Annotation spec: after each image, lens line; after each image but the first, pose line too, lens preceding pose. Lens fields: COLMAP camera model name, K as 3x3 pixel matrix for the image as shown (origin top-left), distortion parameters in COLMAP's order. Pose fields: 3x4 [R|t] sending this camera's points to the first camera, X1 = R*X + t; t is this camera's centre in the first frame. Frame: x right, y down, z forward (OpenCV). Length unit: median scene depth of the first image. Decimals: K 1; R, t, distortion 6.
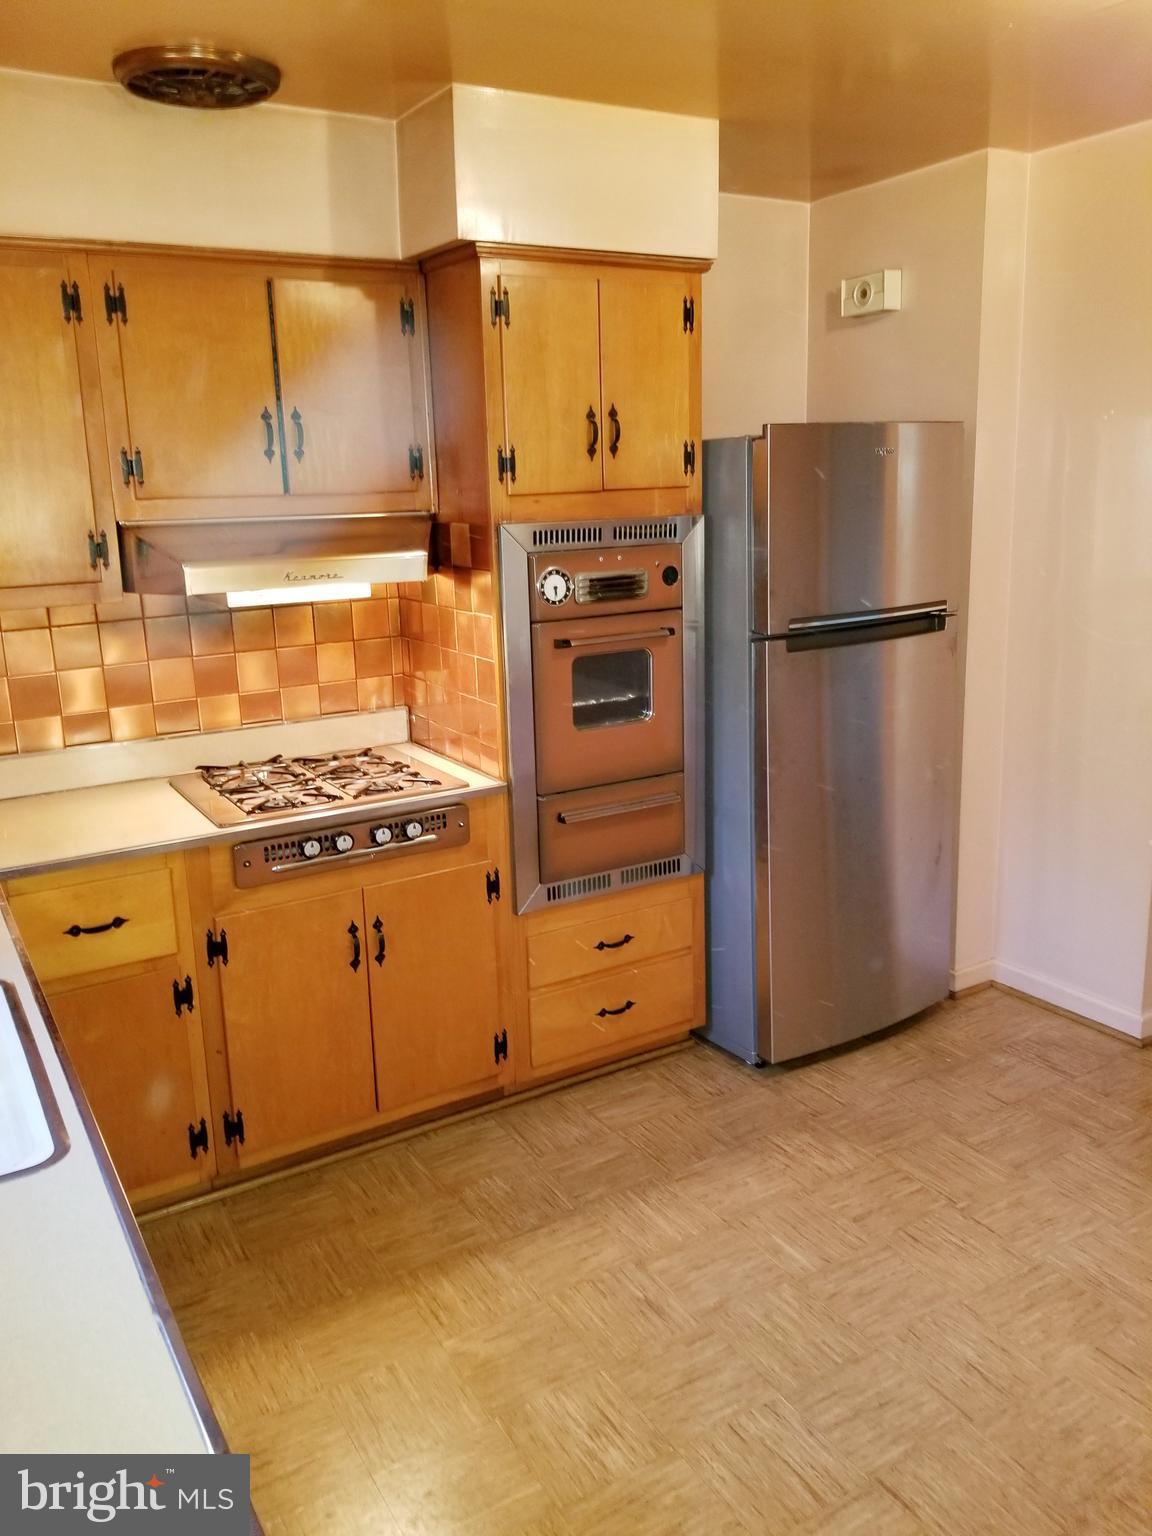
lens RADIAL K [[1206.1, 0, 578.8], [0, 1206.1, 743.5], [0, 0, 1]] dist [0.084841, -0.224957]
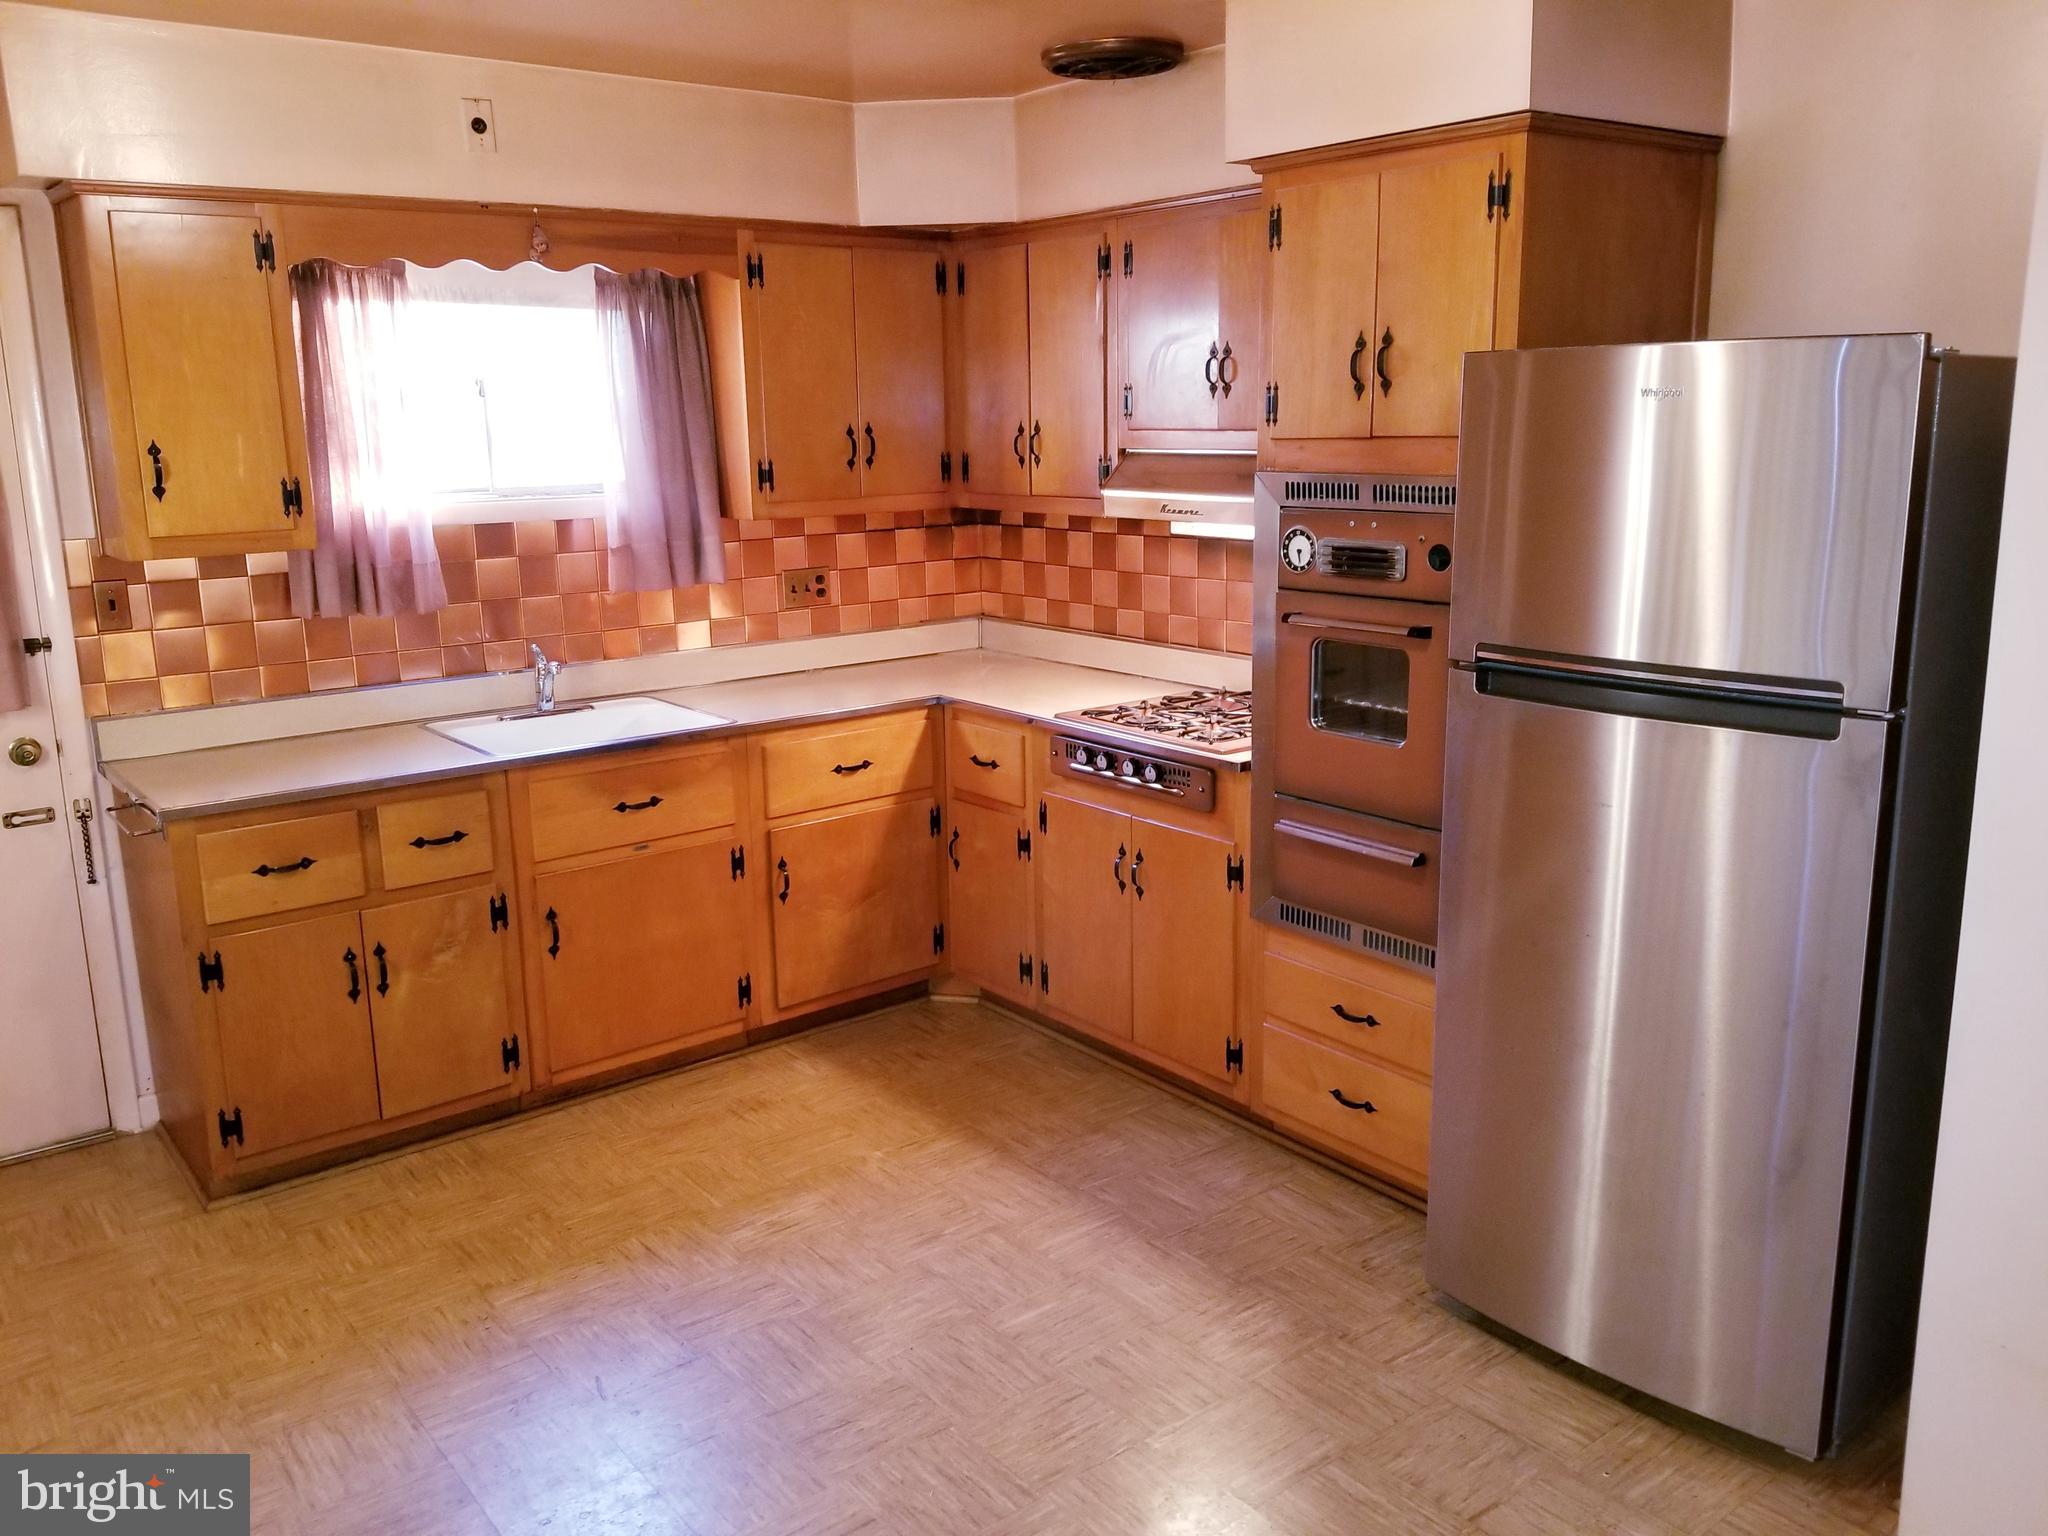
lens RADIAL K [[1603.9, 0, 1025.5], [0, 1603.9, 762.5], [0, 0, 1]] dist [0.003093, -0.000801]
pose [[0.120193, 0.237897, -0.963825, 1.054578], [-0.204761, 0.955928, 0.210413, -0.181861], [0.971404, 0.172064, 0.163608, 0.651375]]
